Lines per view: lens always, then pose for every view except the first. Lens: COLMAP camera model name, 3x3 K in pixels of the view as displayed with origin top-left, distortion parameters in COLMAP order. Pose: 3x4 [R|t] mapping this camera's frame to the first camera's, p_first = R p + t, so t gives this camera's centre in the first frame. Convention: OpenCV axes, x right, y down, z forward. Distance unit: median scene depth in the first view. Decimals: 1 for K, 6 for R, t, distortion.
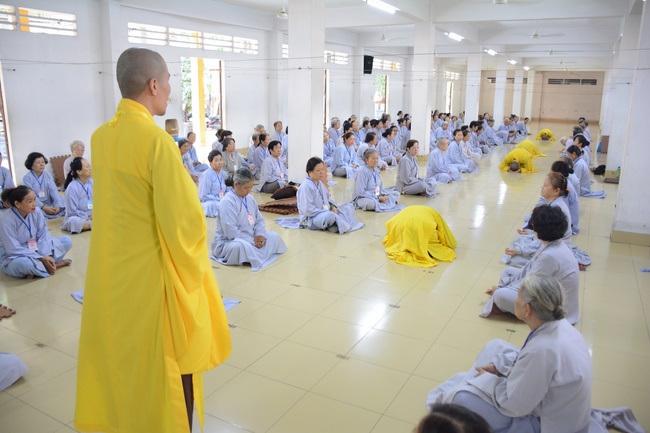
lens RADIAL K [[520.8, 0, 325.0], [0, 520.8, 216.5], [0, 0, 1]] dist [-0.149867, 0.141195]
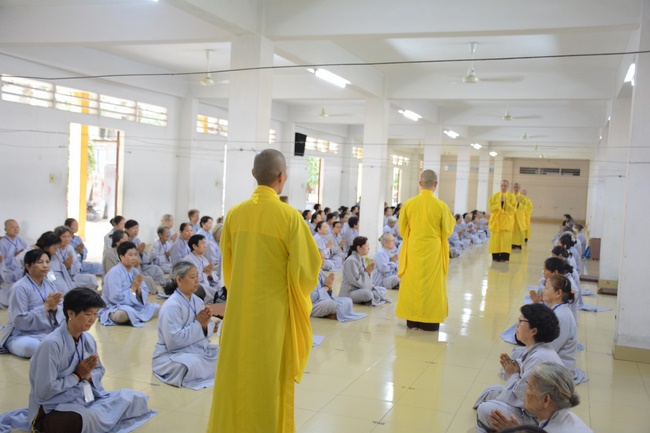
lens RADIAL K [[709.7, 0, 309.8], [0, 709.7, 218.7], [0, 0, 1]] dist [0.074654, 0.027893]
pose [[0.991357, 0.031066, 0.127459, -0.049951], [-0.008076, 0.984167, -0.177059, 0.017891], [-0.130941, 0.174499, 0.975912, -0.079012]]
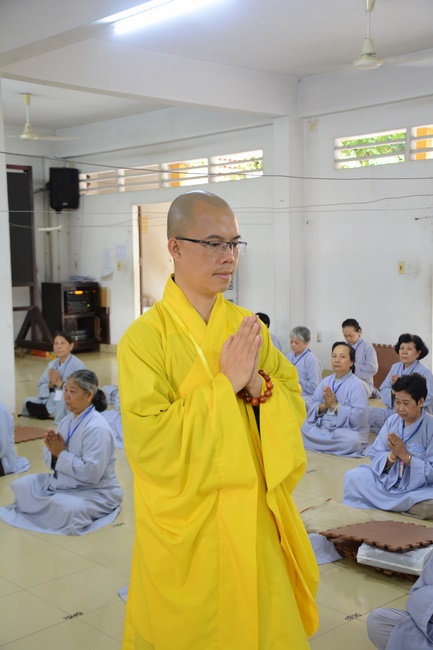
lens RADIAL K [[845.4, 0, 216.5], [0, 845.4, 325.0], [0, 0, 1]] dist [0.223536, 0.007417]
pose [[-0.388106, 0.076186, -0.918460, 0.661432], [-0.213950, 0.961904, 0.170197, -0.321037], [0.896437, 0.262559, -0.357021, 1.330880]]
